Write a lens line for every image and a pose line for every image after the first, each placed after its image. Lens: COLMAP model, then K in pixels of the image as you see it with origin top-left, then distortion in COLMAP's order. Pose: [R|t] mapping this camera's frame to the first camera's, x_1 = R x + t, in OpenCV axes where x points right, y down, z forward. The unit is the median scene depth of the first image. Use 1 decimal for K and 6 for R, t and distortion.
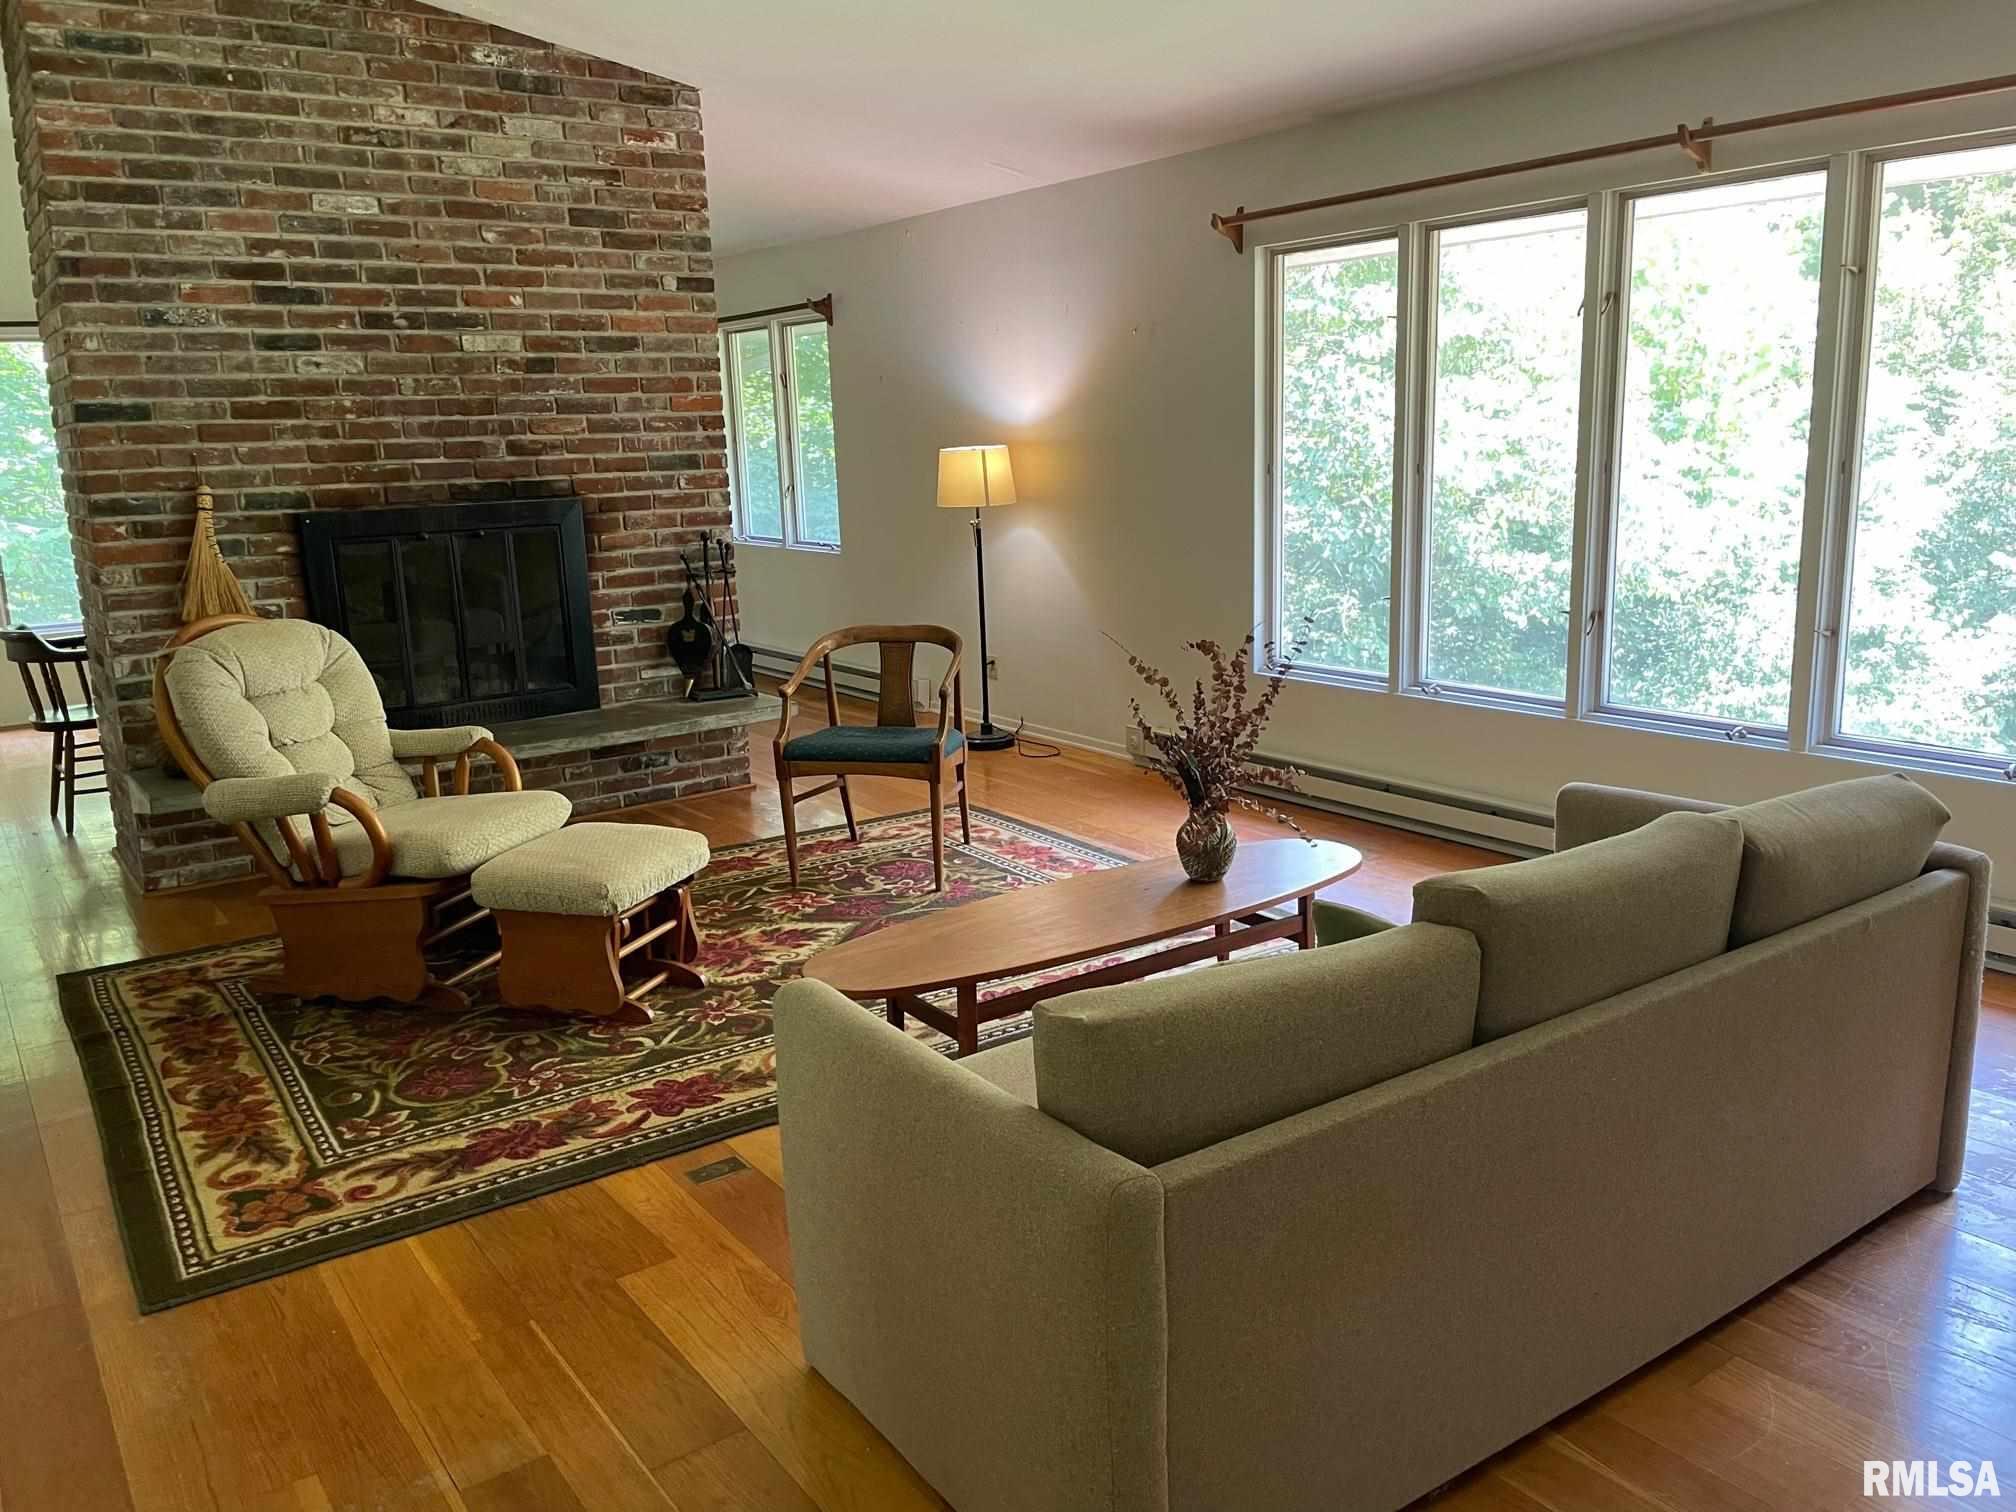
lens RADIAL K [[1551.4, 0, 1017.6], [0, 1551.4, 743.2], [0, 0, 1]] dist [0.075847, -0.100094]
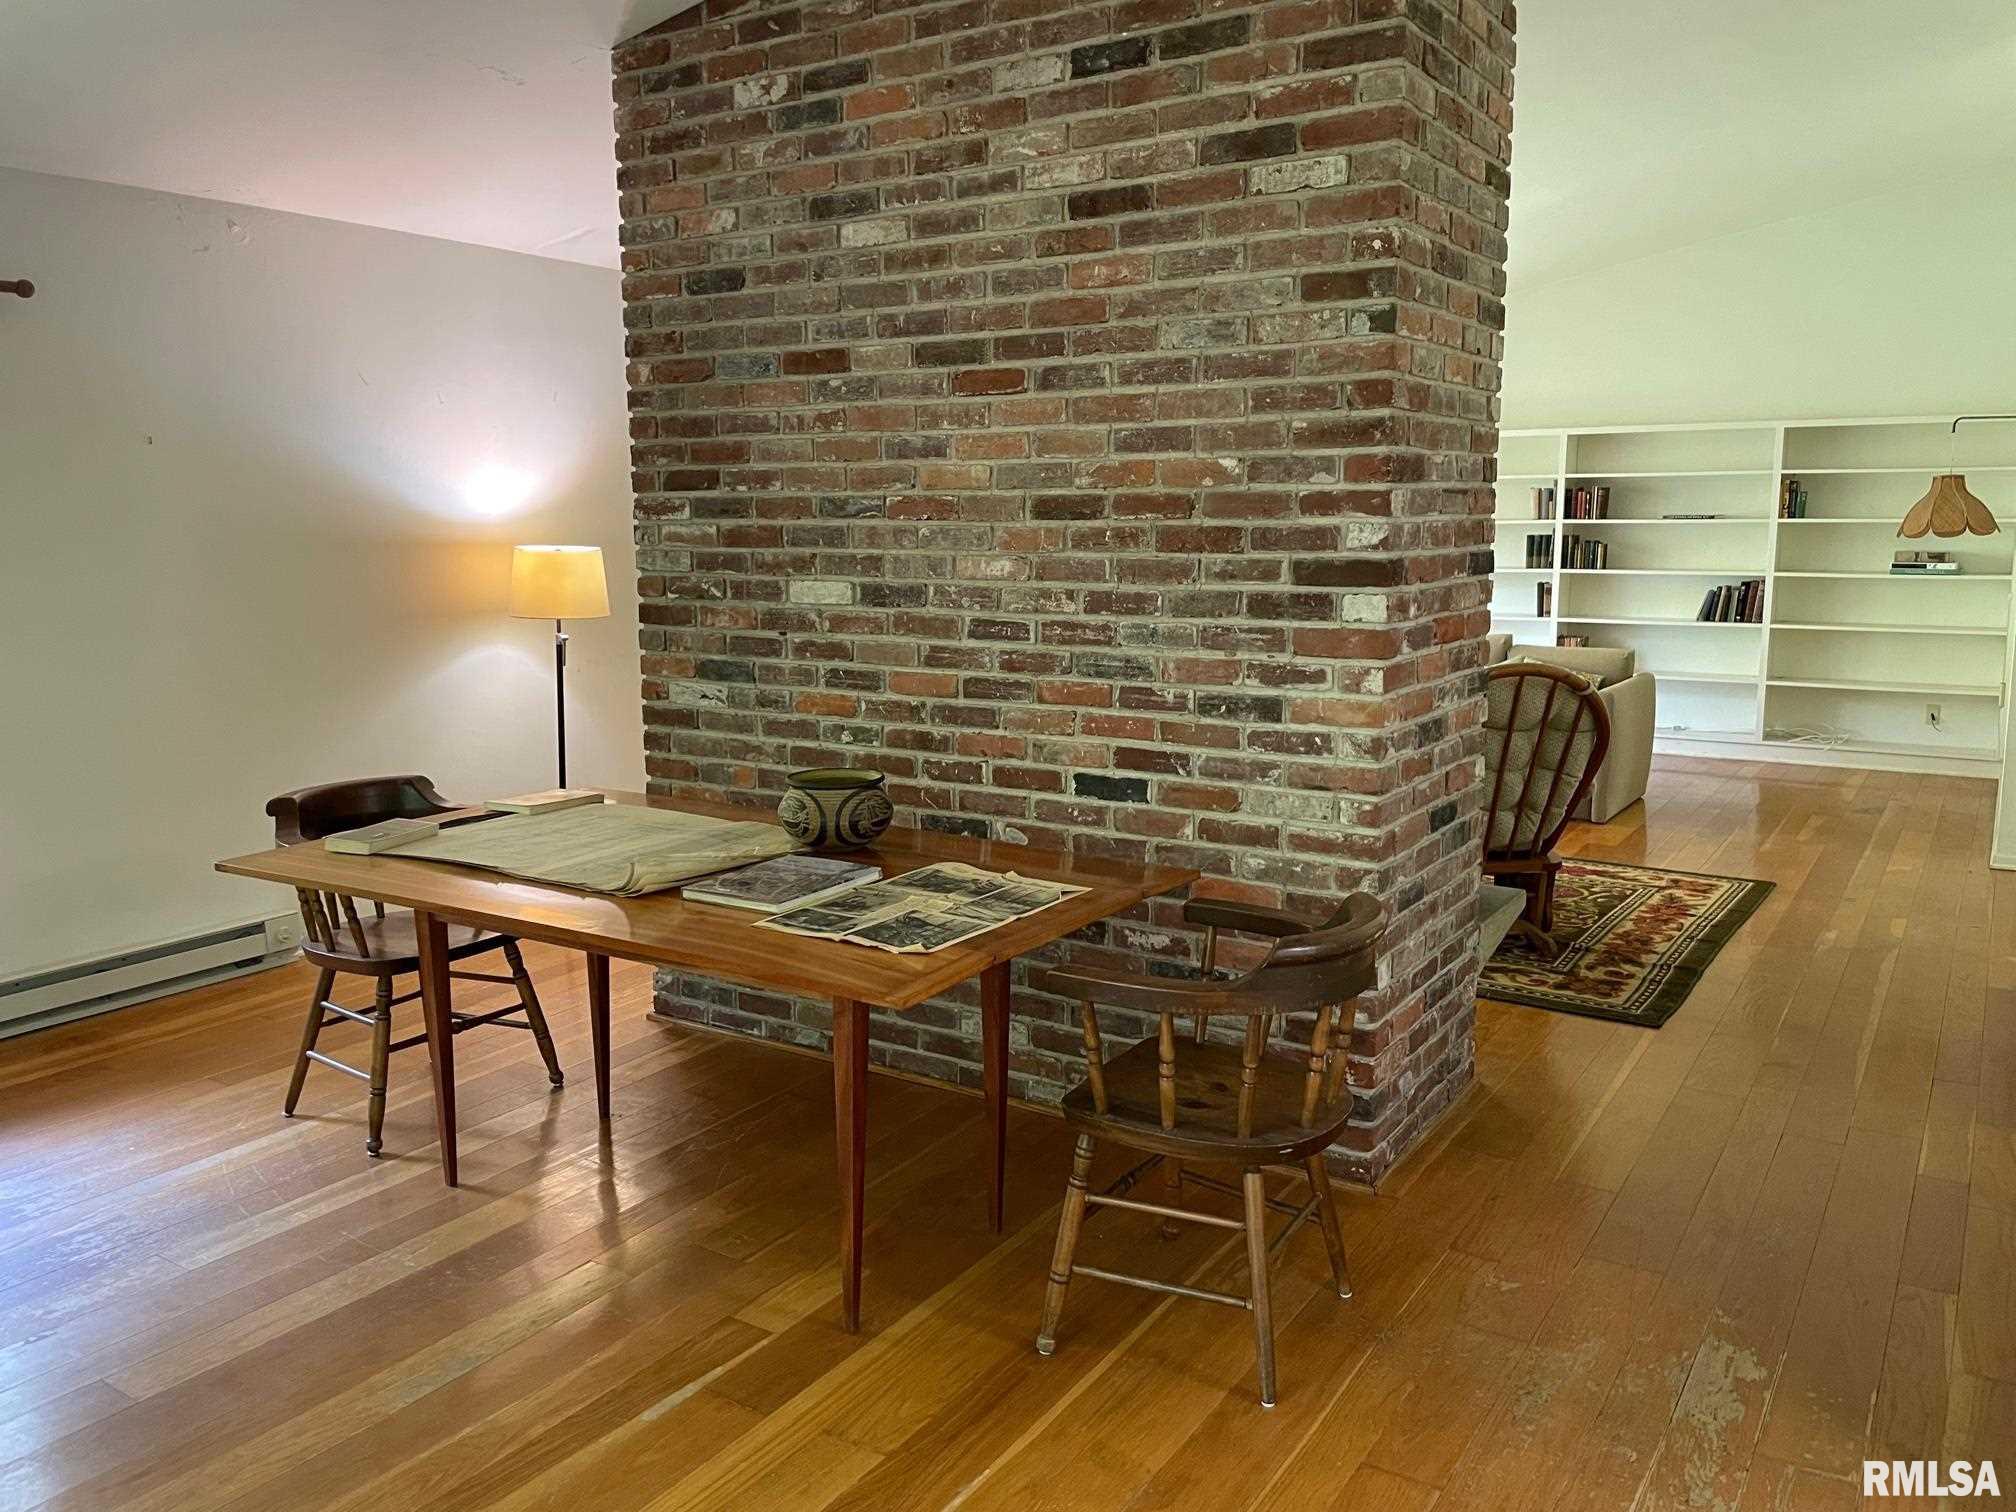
lens RADIAL K [[1551.4, 0, 1020.9], [0, 1551.4, 745.6], [0, 0, 1]] dist [0.075847, -0.100094]
pose [[-0.375807, -0.096716, 0.921637, -1.637789], [0.207129, 0.960612, 0.185265, -0.352539], [-0.903253, 0.260521, -0.340972, 1.997808]]
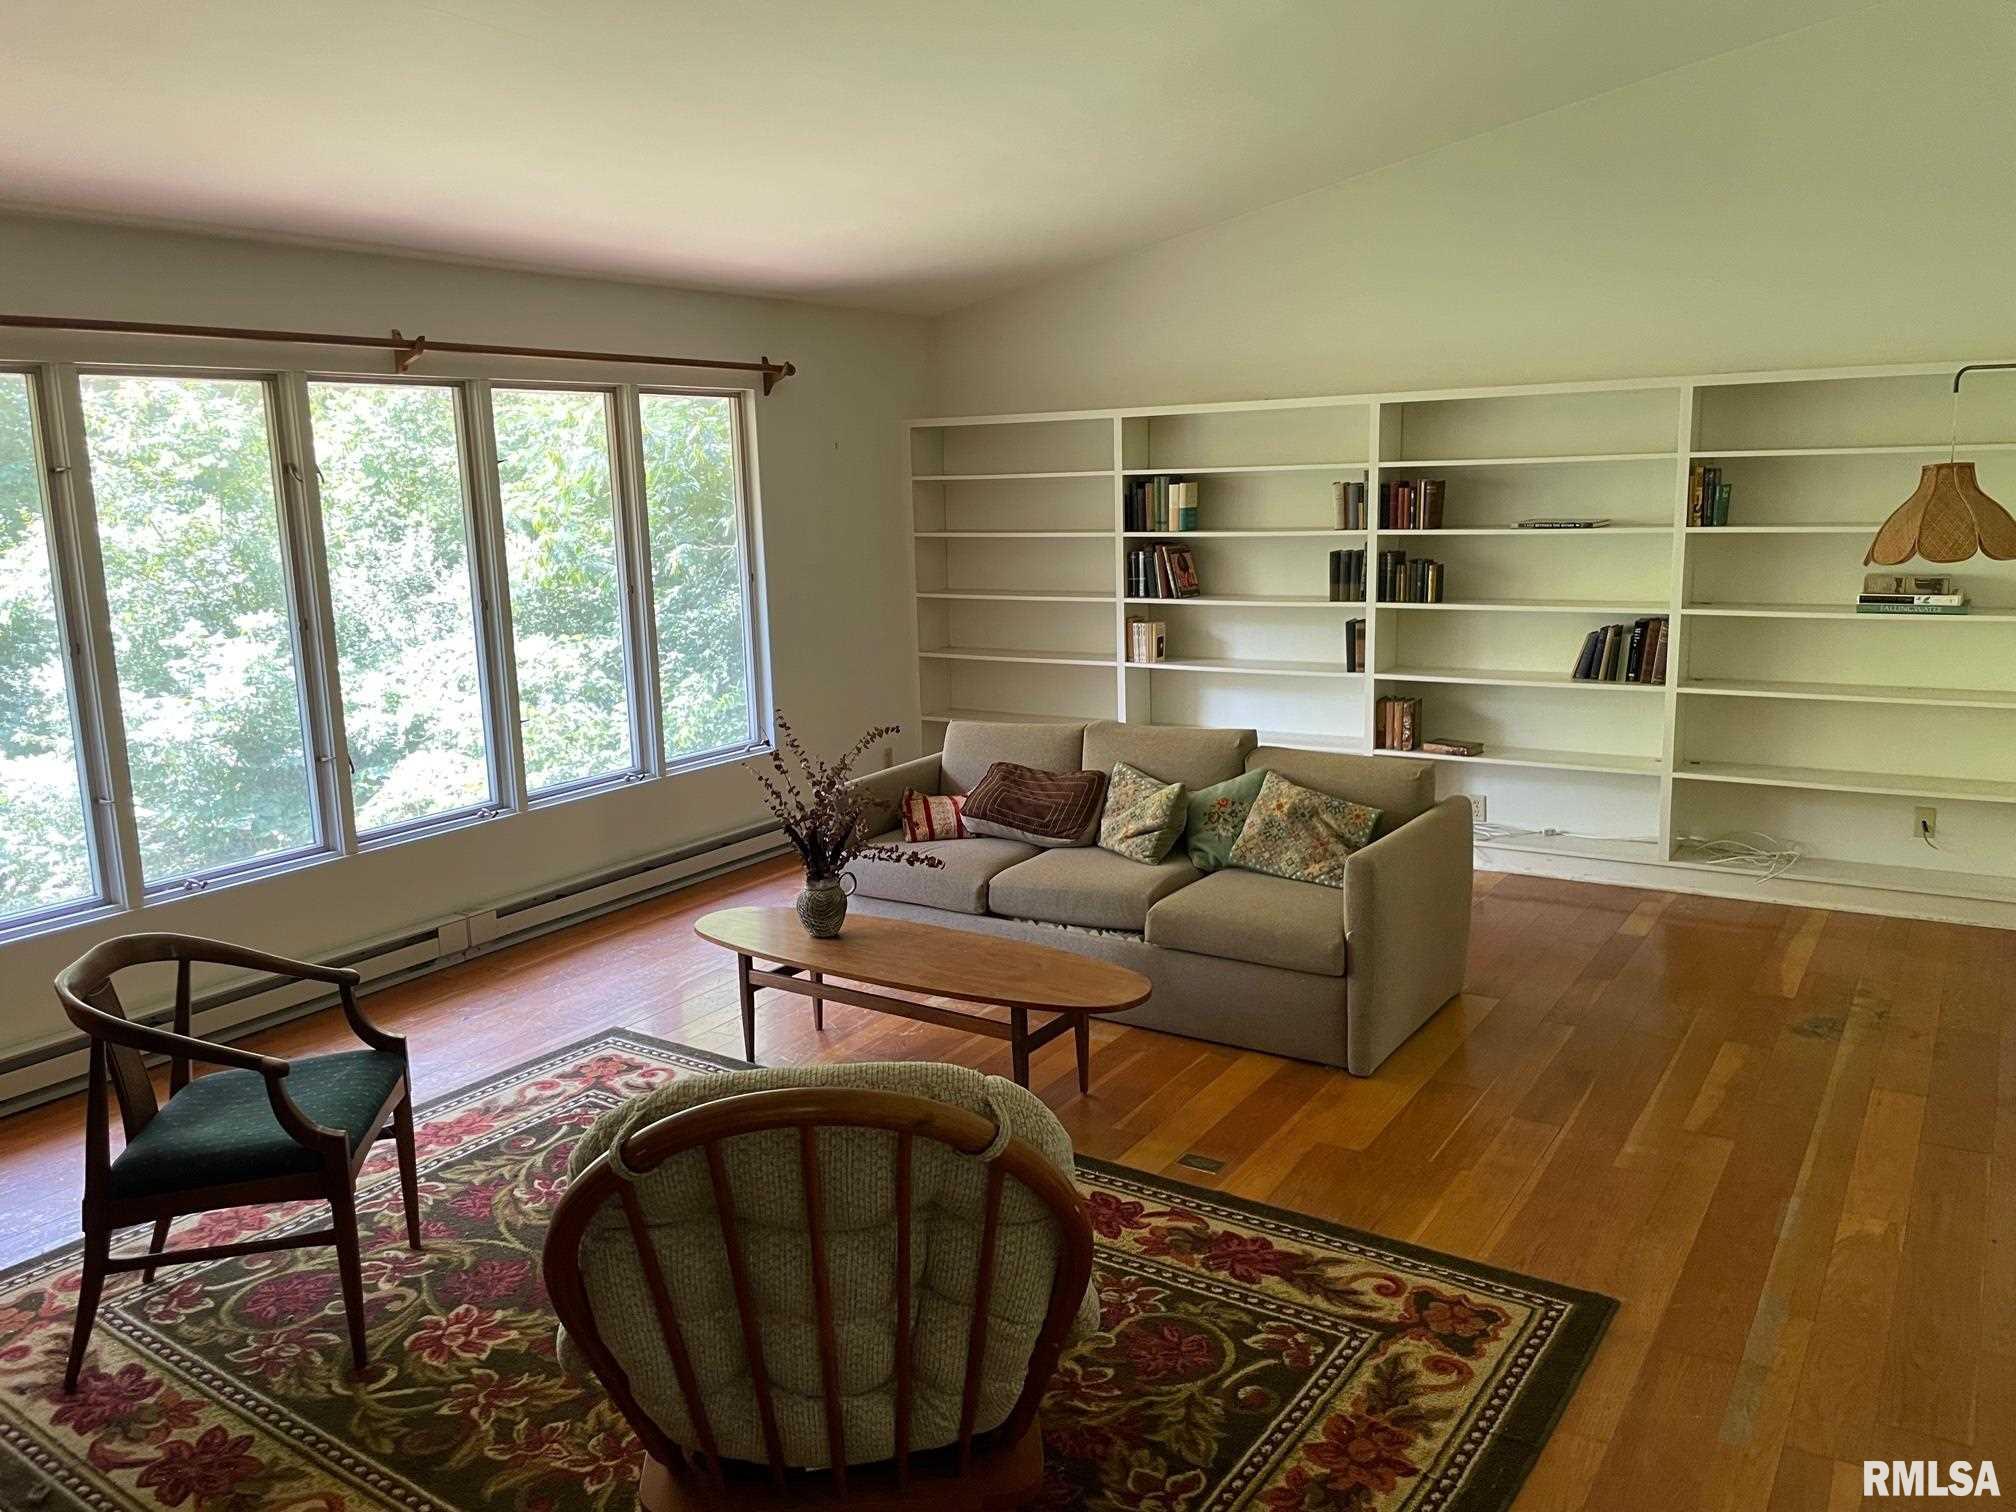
lens RADIAL K [[1551.4, 0, 1018.3], [0, 1551.4, 759.8], [0, 0, 1]] dist [0.075847, -0.100094]
pose [[-0.380272, -0.118432, 0.917261, -1.038180], [0.228722, 0.948920, 0.217341, -0.274085], [-0.896147, 0.292447, -0.333759, 1.232874]]
